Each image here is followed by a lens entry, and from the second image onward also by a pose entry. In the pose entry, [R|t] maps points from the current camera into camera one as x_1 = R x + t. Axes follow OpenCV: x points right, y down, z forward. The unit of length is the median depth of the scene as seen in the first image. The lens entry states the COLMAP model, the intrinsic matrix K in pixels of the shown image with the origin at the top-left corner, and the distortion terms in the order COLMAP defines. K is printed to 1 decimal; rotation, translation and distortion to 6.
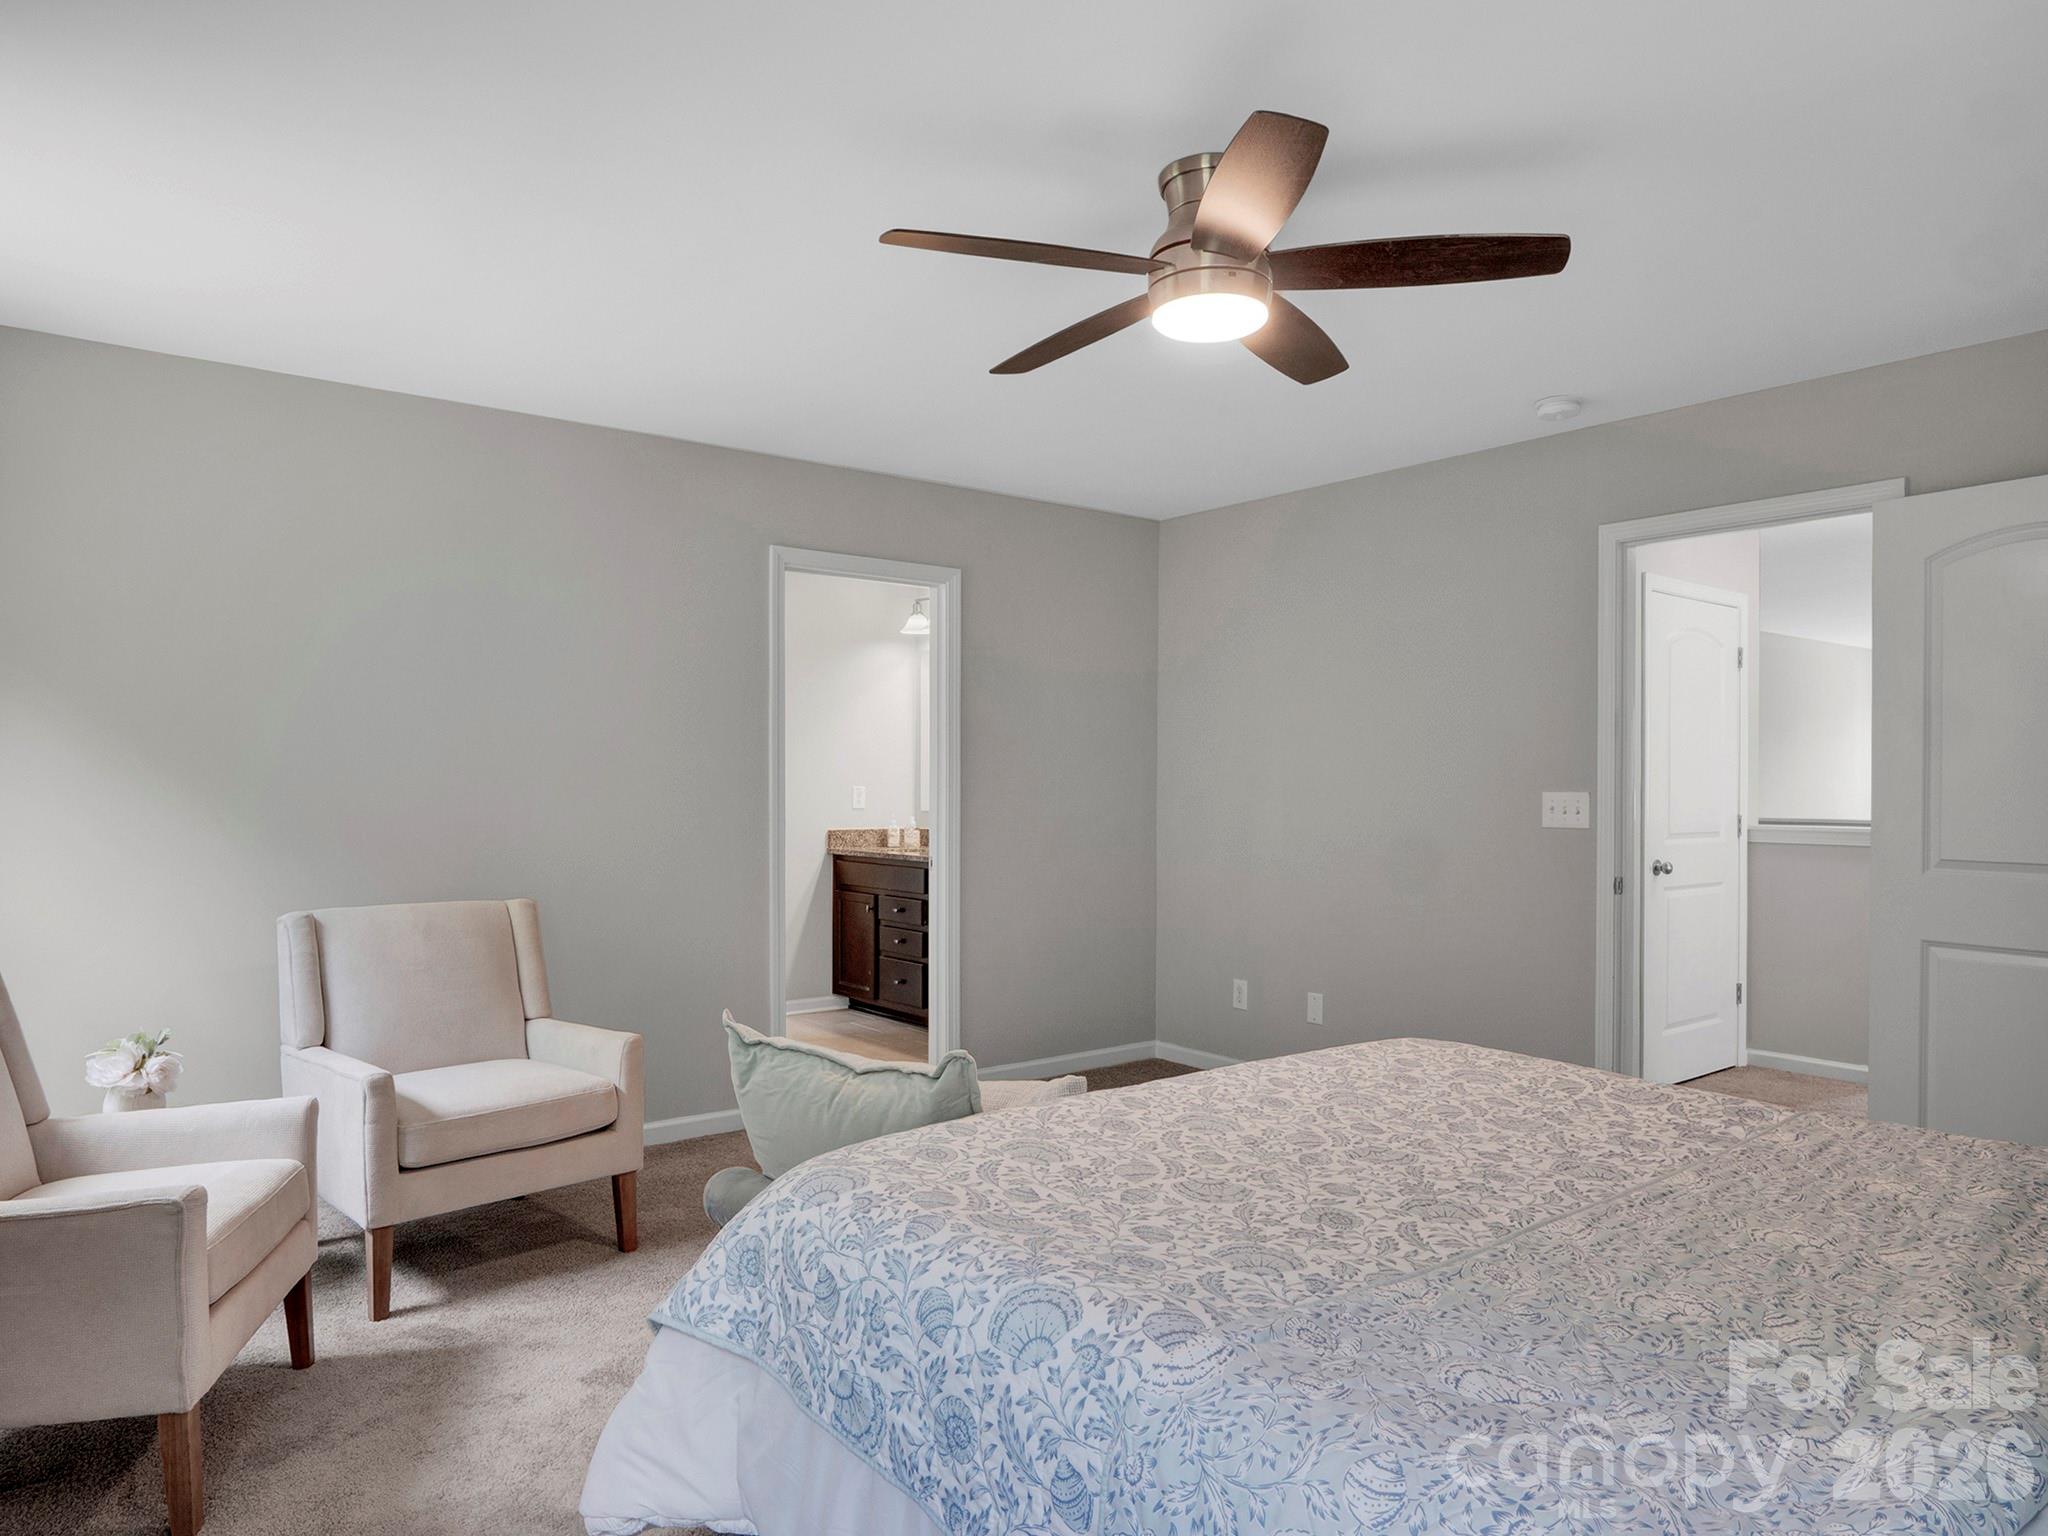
lens RADIAL K [[1293.7, 0, 1029.6], [0, 1293.7, 773.9], [0, 0, 1]] dist [-0.019331, 0.005040]
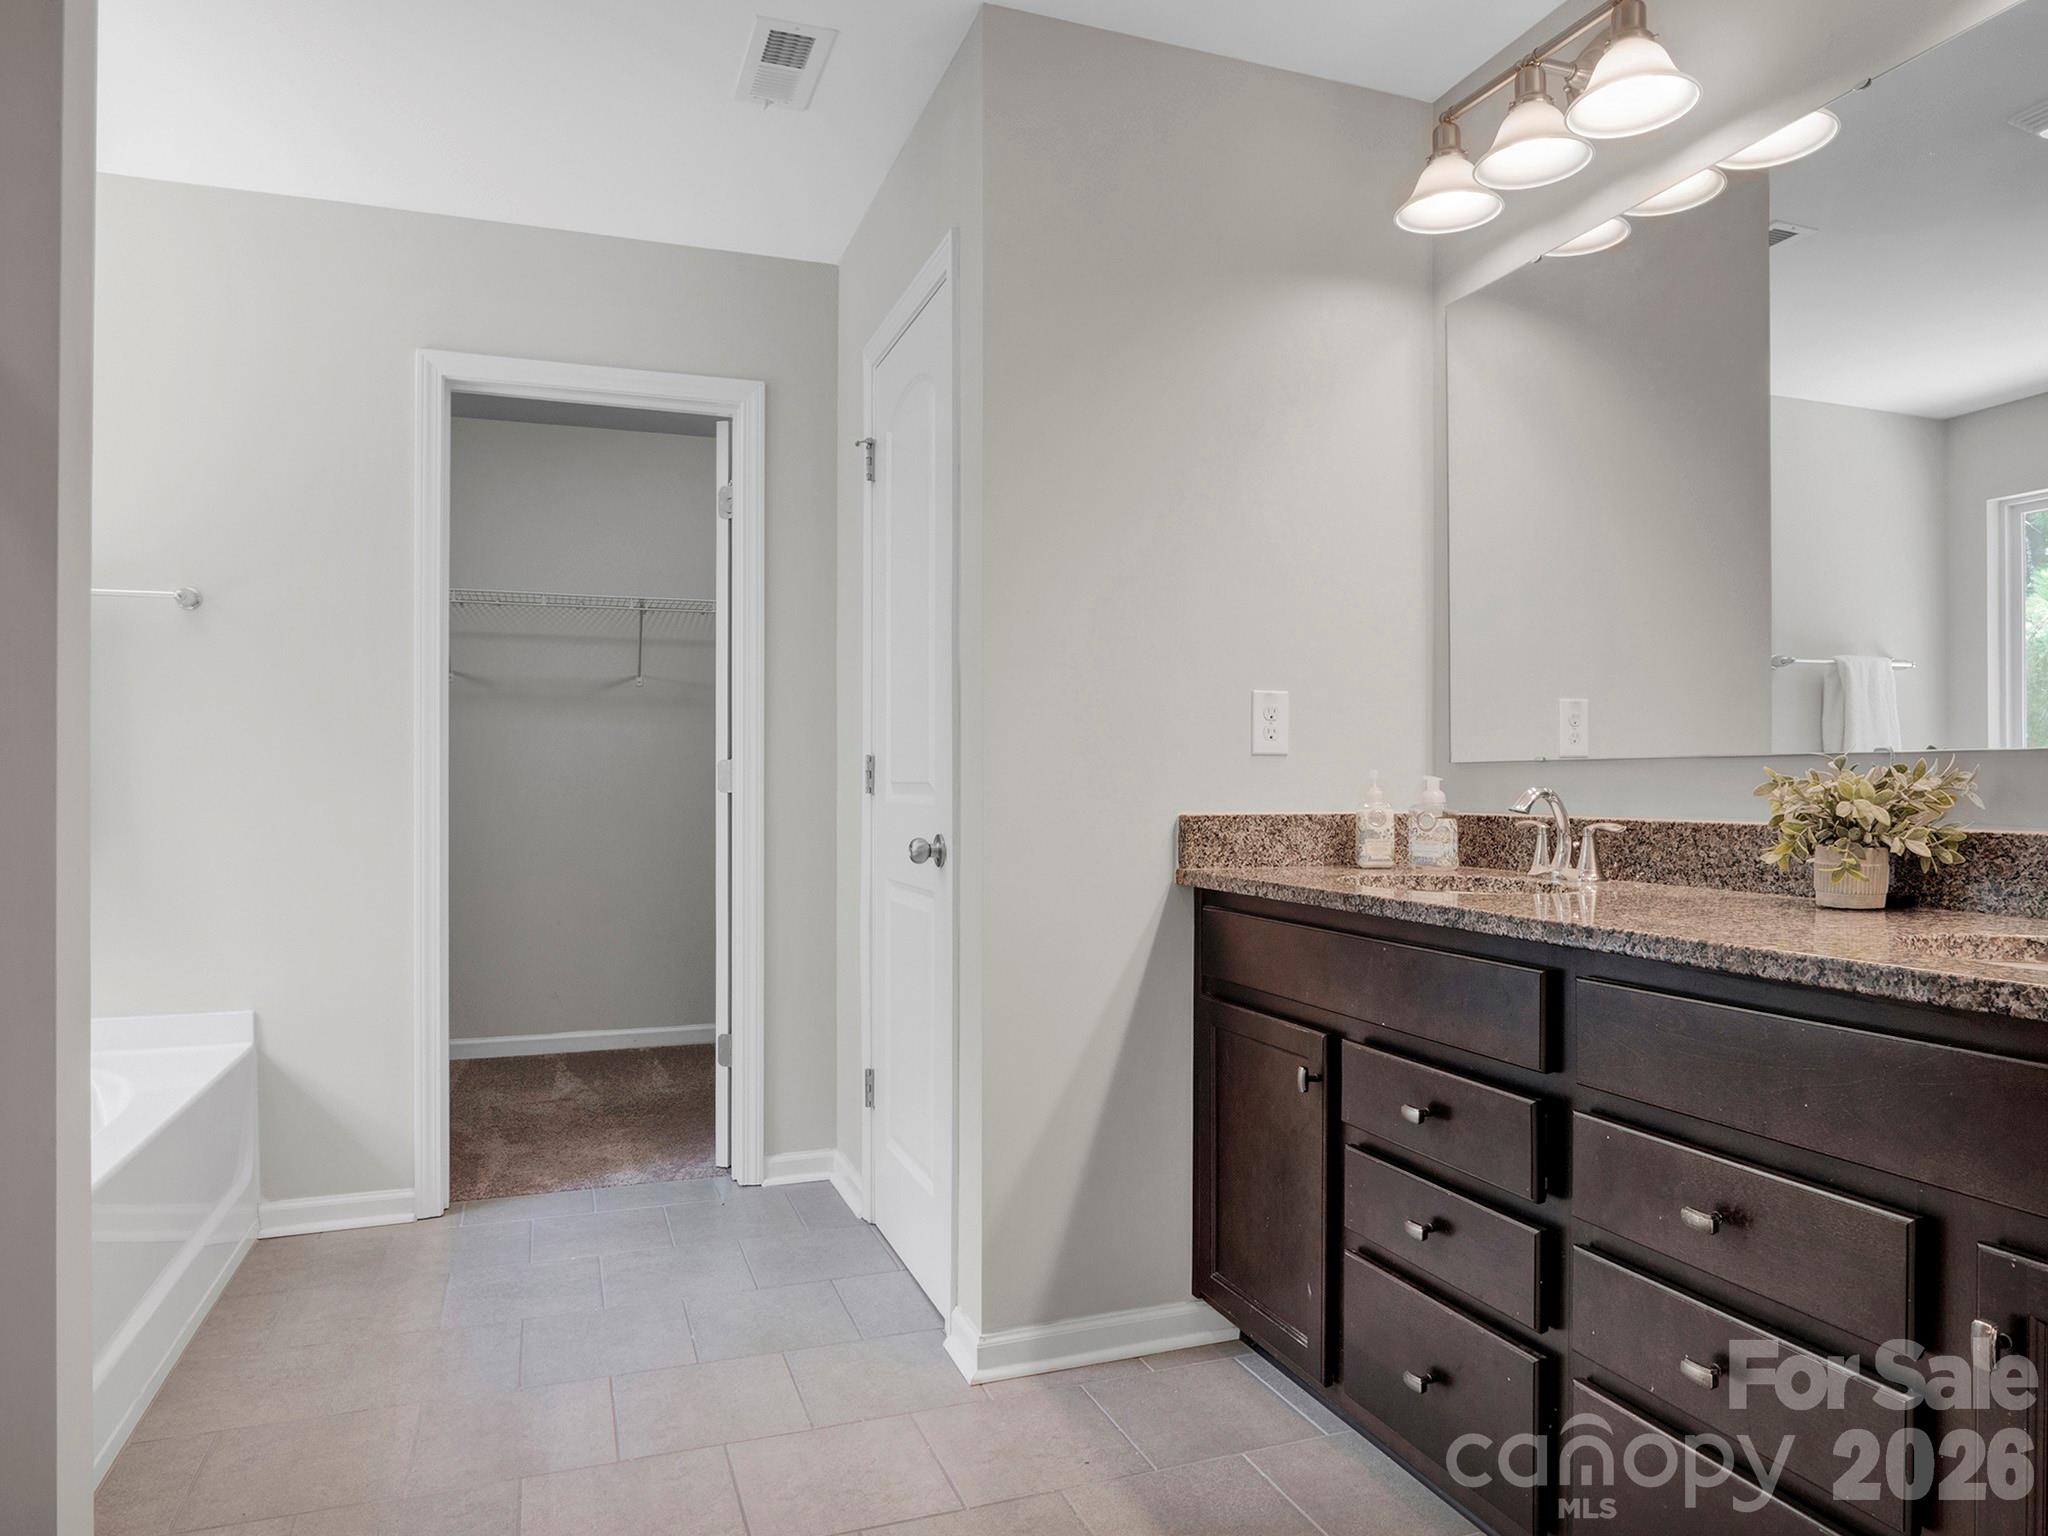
lens RADIAL K [[1293.7, 0, 1025.5], [0, 1293.7, 763.9], [0, 0, 1]] dist [-0.019331, 0.005040]
pose [[0.951987, -0.002803, -0.306125, -0.090927], [0.004848, 0.999971, 0.005920, 0.027680], [0.306099, -0.007119, 0.951973, 0.667255]]
